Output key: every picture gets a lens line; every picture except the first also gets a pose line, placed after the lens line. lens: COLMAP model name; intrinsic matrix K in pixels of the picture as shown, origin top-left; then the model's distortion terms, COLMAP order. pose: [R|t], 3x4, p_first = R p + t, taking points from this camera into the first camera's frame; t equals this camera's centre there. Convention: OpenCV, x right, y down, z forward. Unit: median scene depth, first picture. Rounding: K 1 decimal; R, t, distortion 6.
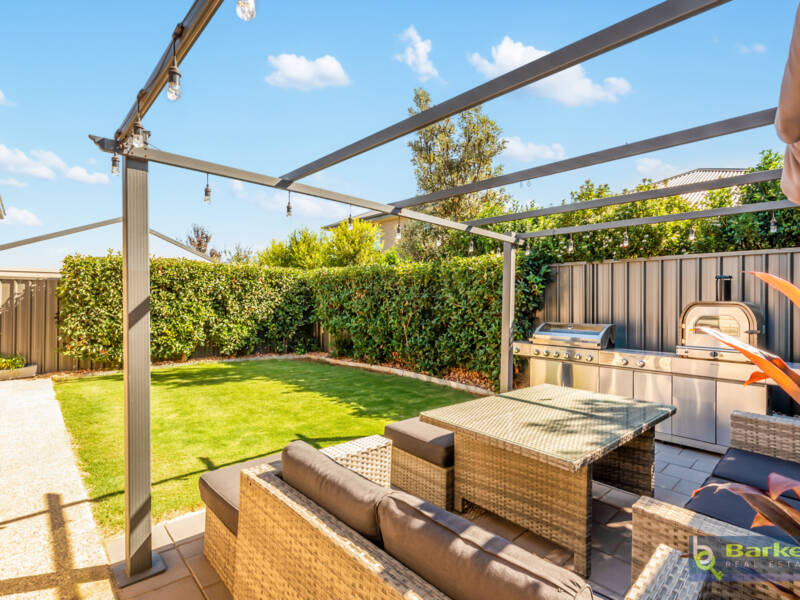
lens RADIAL K [[392.6, 0, 398.4], [0, 392.6, 296.9], [0, 0, 1]] dist [-0.000021, -0.000442]
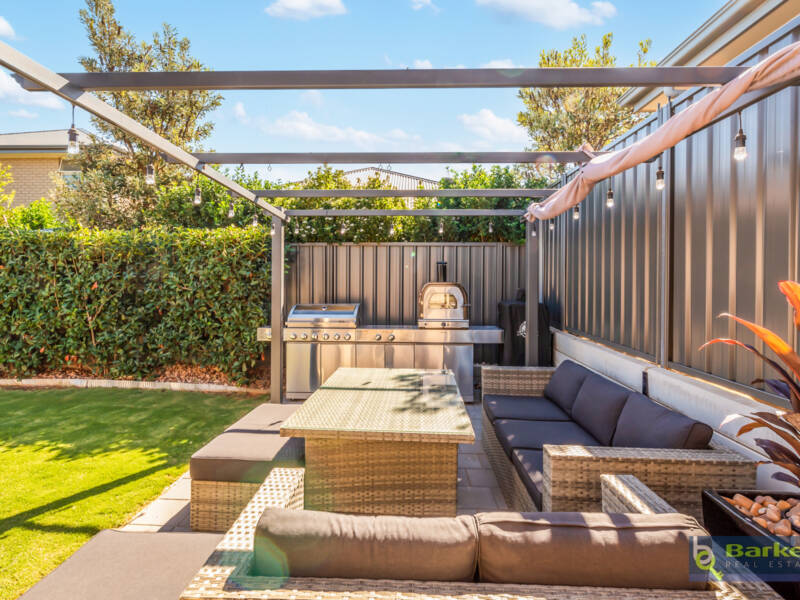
lens RADIAL K [[417.3, 0, 398.5], [0, 417.3, 284.8], [0, 0, 1]] dist [0.001488, -0.000069]
pose [[0.723048, -0.013481, 0.690666, -0.144588], [-0.003578, 0.999723, 0.023259, -0.007192], [-0.690789, -0.019289, 0.722799, 0.086531]]
